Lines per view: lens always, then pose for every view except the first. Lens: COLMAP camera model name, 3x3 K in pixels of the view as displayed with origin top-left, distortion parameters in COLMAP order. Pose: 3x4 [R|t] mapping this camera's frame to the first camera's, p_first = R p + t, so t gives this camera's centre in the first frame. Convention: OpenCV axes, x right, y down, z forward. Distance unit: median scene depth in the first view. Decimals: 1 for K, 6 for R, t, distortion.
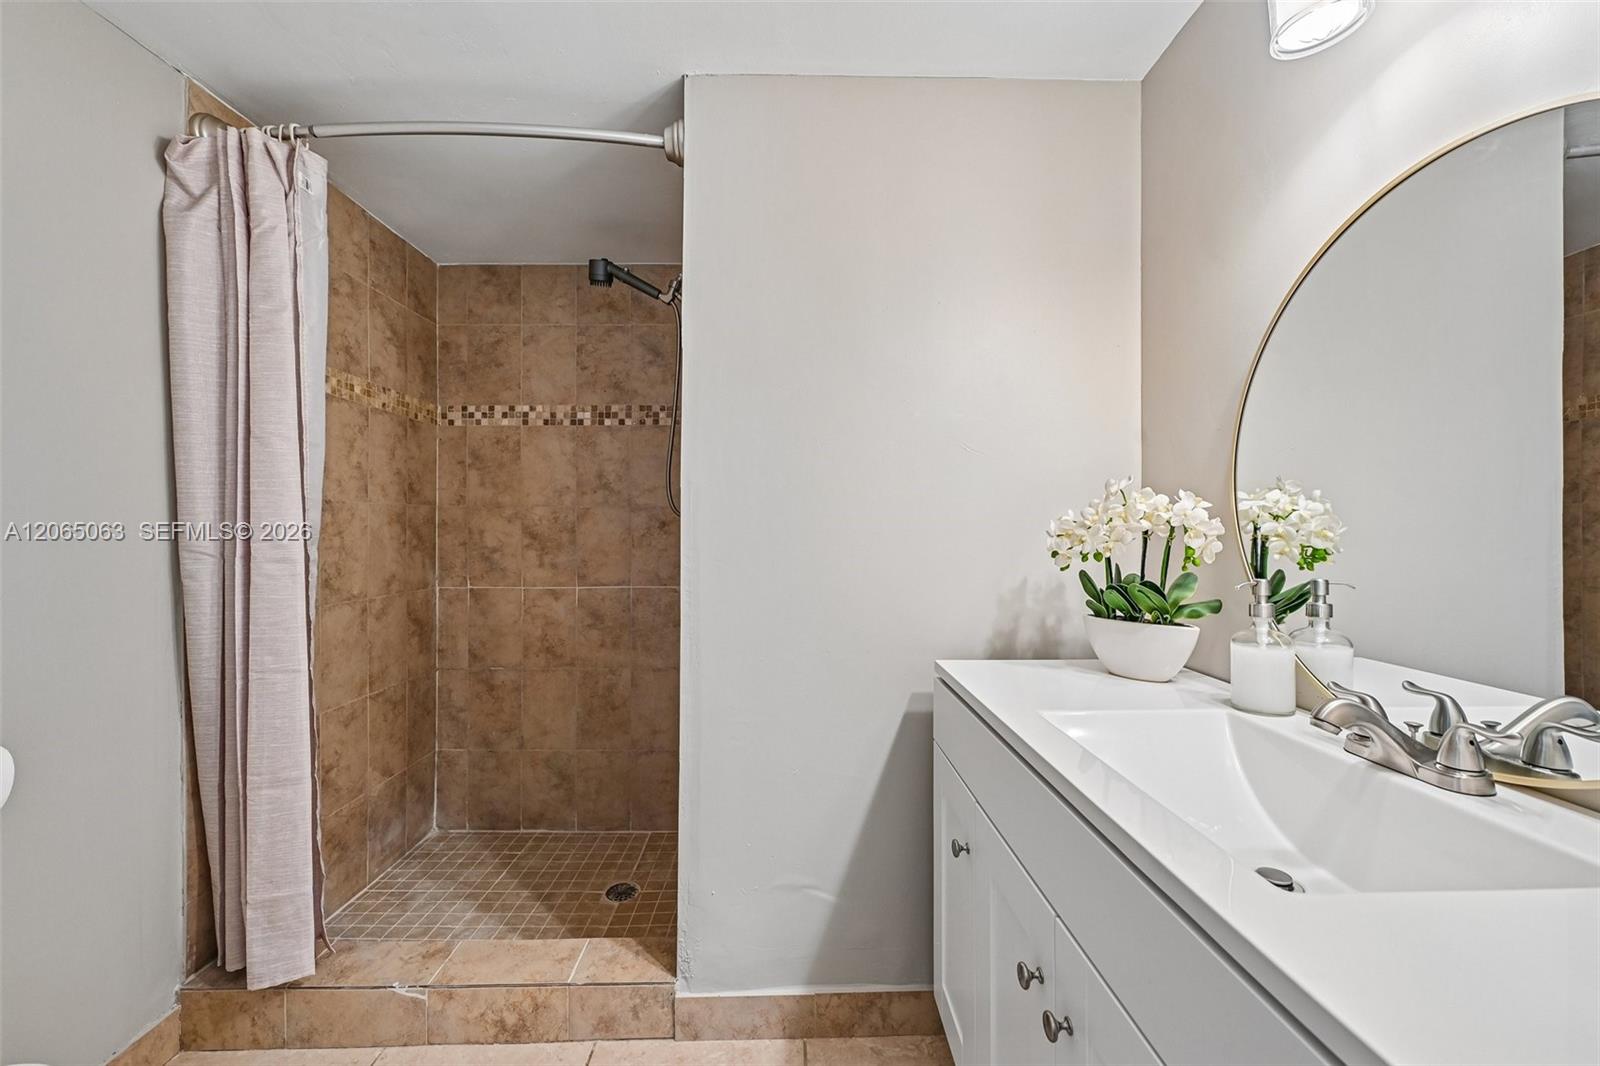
lens RADIAL K [[631.6, 0, 799.4], [0, 631.6, 535.0], [0, 0, 1]] dist [-0.006804, -0.000388]
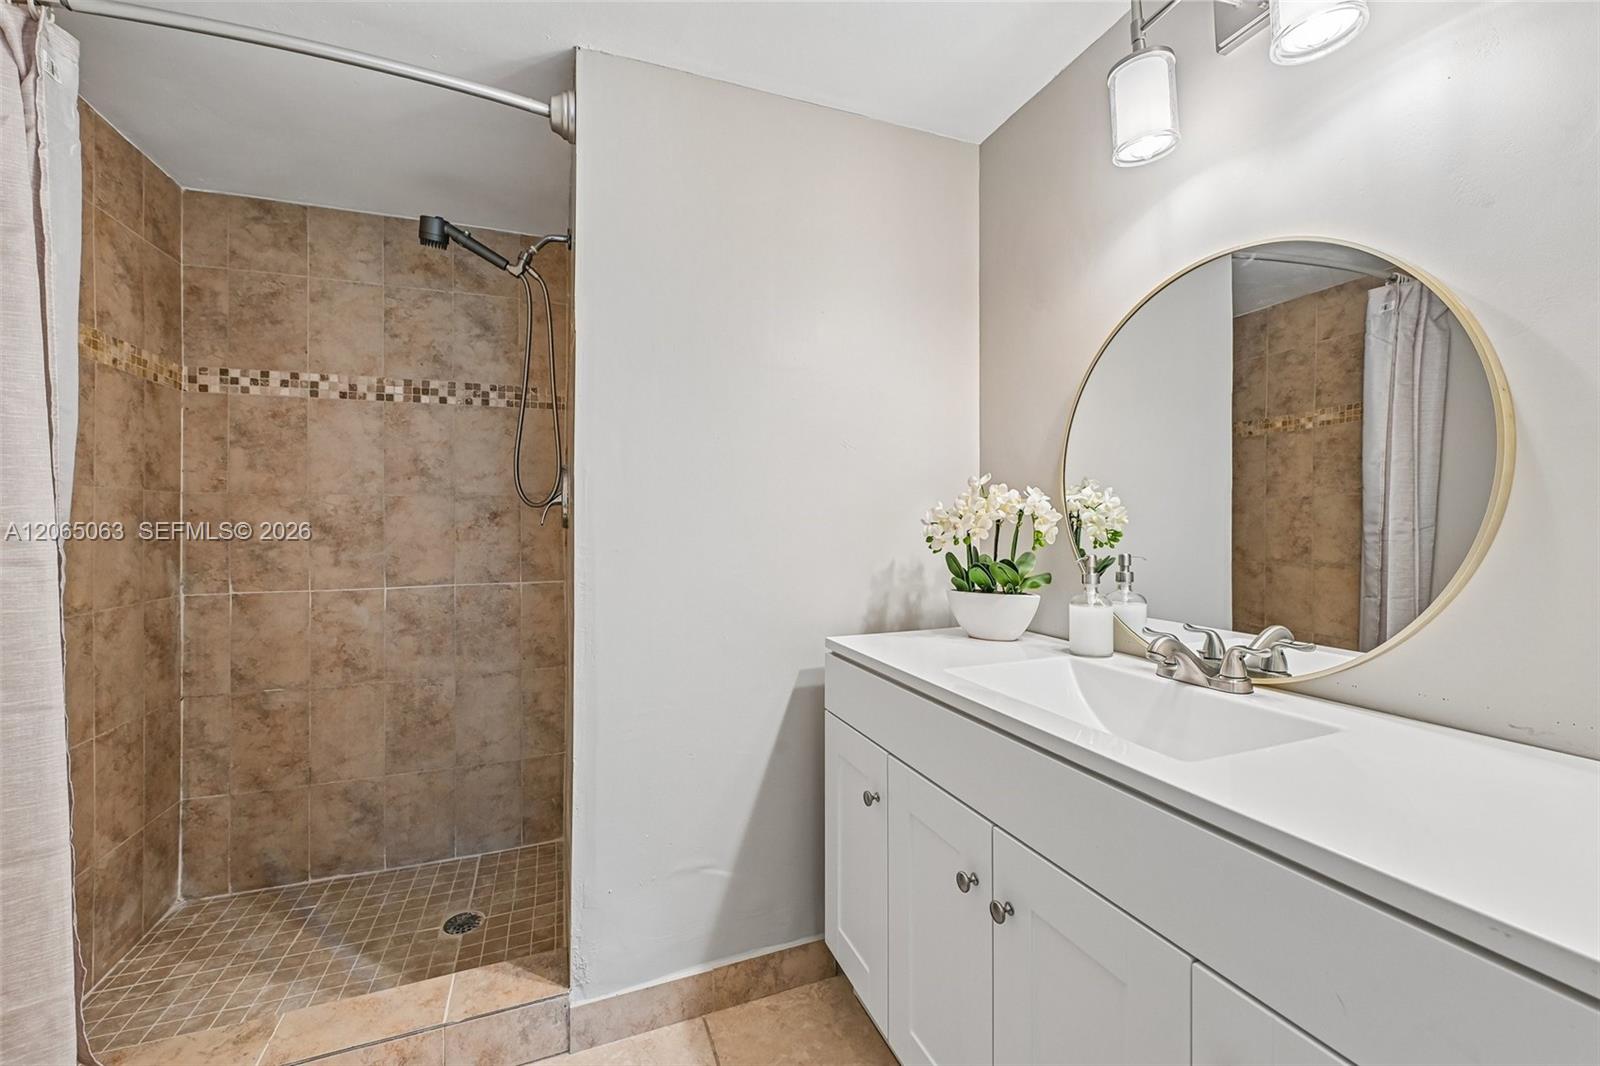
lens RADIAL K [[631.6, 0, 813.6], [0, 631.6, 527.8], [0, 0, 1]] dist [-0.006804, -0.000388]
pose [[0.938784, -0.008549, 0.344400, -0.168026], [0.007693, 0.999963, 0.003850, 0.002656], [-0.344420, -0.000965, 0.938815, -0.024488]]
